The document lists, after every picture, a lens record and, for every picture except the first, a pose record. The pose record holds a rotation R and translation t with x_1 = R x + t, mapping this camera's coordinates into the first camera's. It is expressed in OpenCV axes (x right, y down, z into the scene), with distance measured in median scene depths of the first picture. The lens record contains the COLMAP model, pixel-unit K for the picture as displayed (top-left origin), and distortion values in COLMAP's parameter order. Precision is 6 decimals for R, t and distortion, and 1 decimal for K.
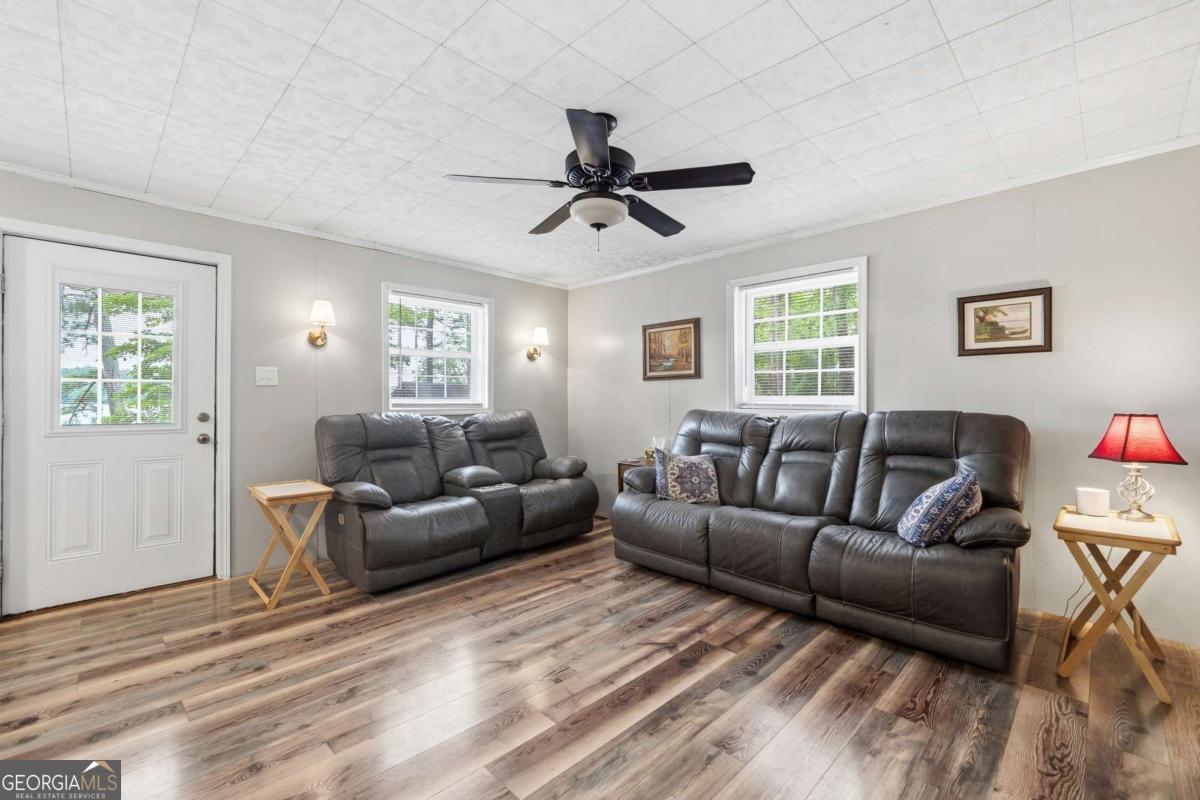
lens RADIAL K [[508.5, 0, 603.5], [0, 508.5, 399.8], [0, 0, 1]] dist [-0.001695, 0.000080]
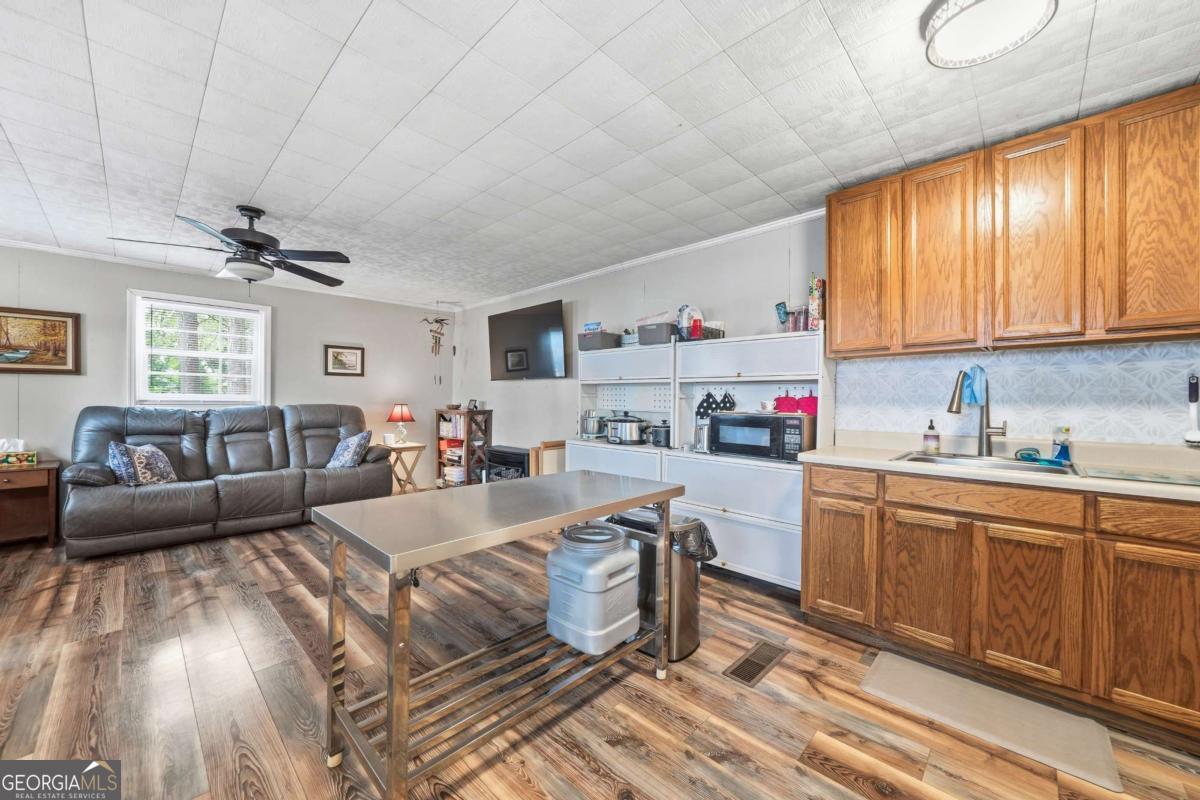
lens RADIAL K [[450.6, 0, 589.8], [0, 450.6, 401.3], [0, 0, 1]] dist [-0.006352, 0.000548]
pose [[0.002193, -0.002903, 0.999993, -0.964531], [-0.008135, 0.999963, 0.002921, -0.001218], [-0.999965, -0.008141, 0.002170, 0.006050]]
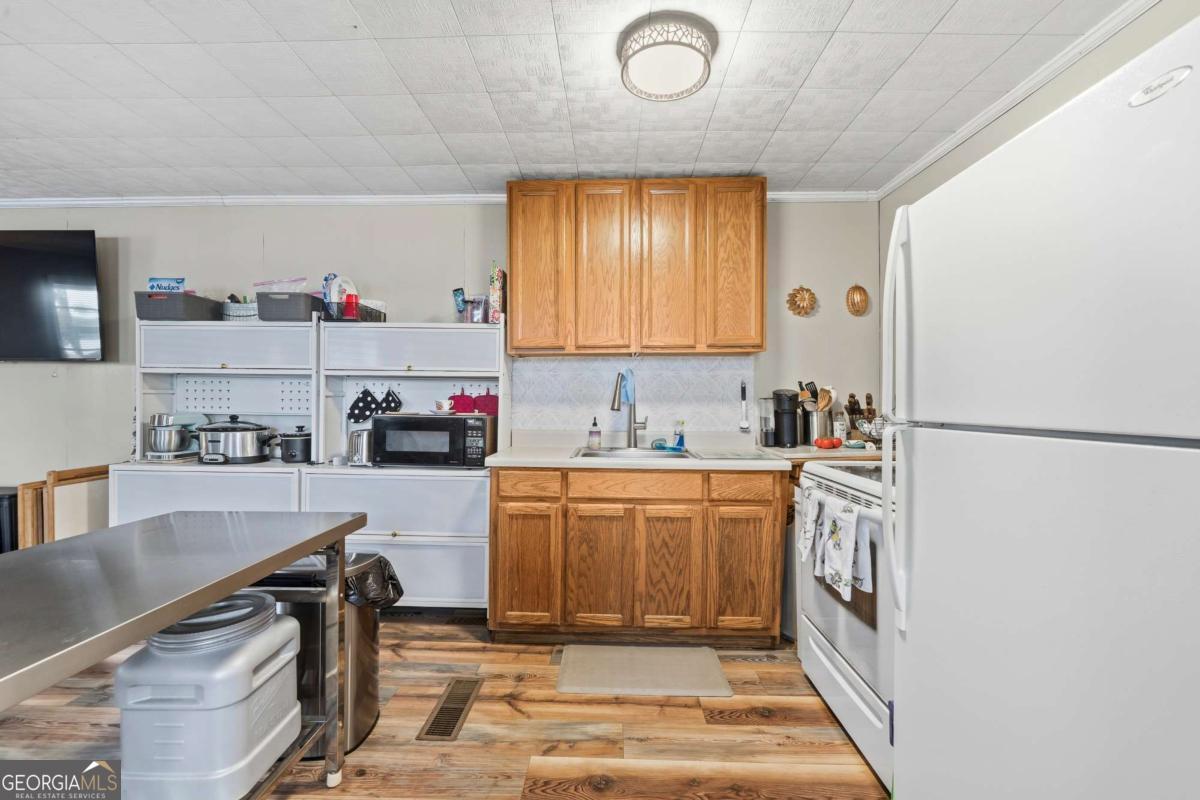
lens RADIAL K [[508.5, 0, 594.5], [0, 508.5, 403.6], [0, 0, 1]] dist [-0.001695, 0.000080]
pose [[-0.681640, -0.008232, 0.731641, -0.890398], [-0.006294, 0.999966, 0.005387, -0.002106], [-0.731661, -0.000933, -0.681669, 0.060670]]
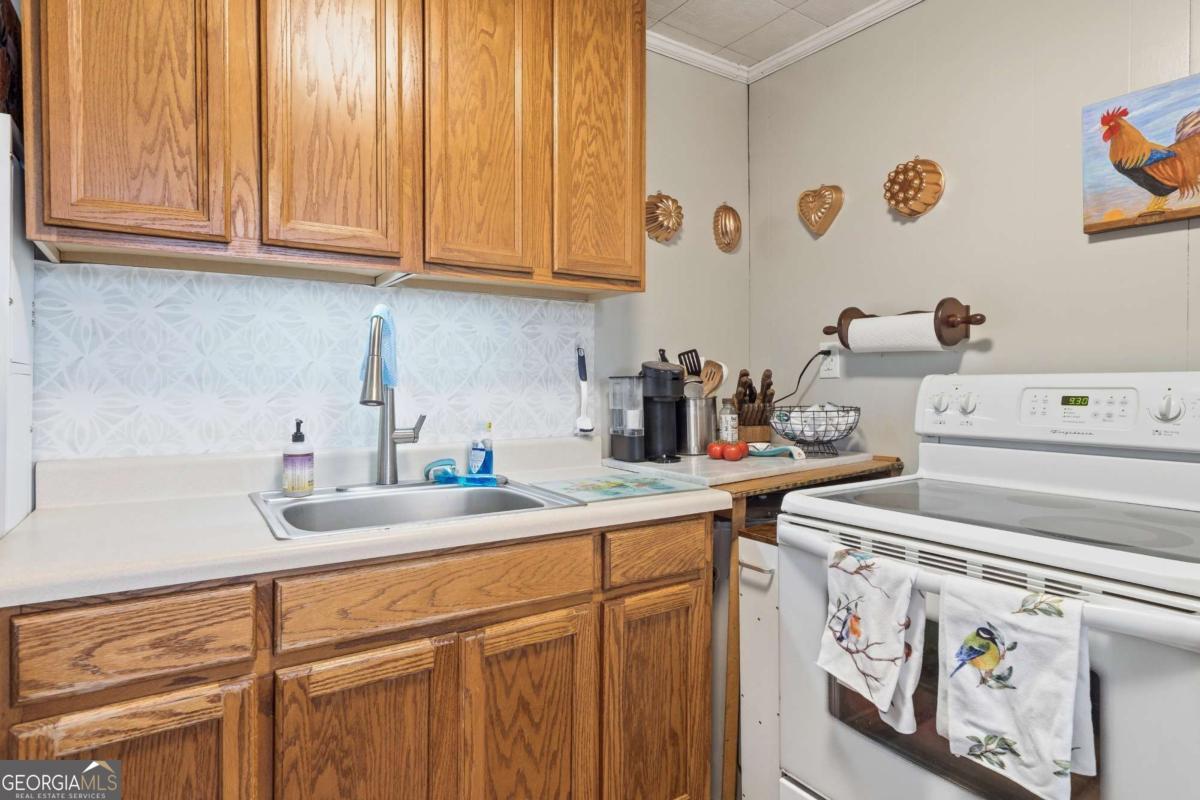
lens RADIAL K [[625.6, 0, 567.8], [0, 625.6, 392.3], [0, 0, 1]] dist [-0.001796, 0.003591]
pose [[-0.979561, -0.006790, 0.201035, -0.539336], [-0.004099, 0.999896, 0.013799, -0.001509], [-0.201108, 0.012693, -0.979487, -0.128495]]
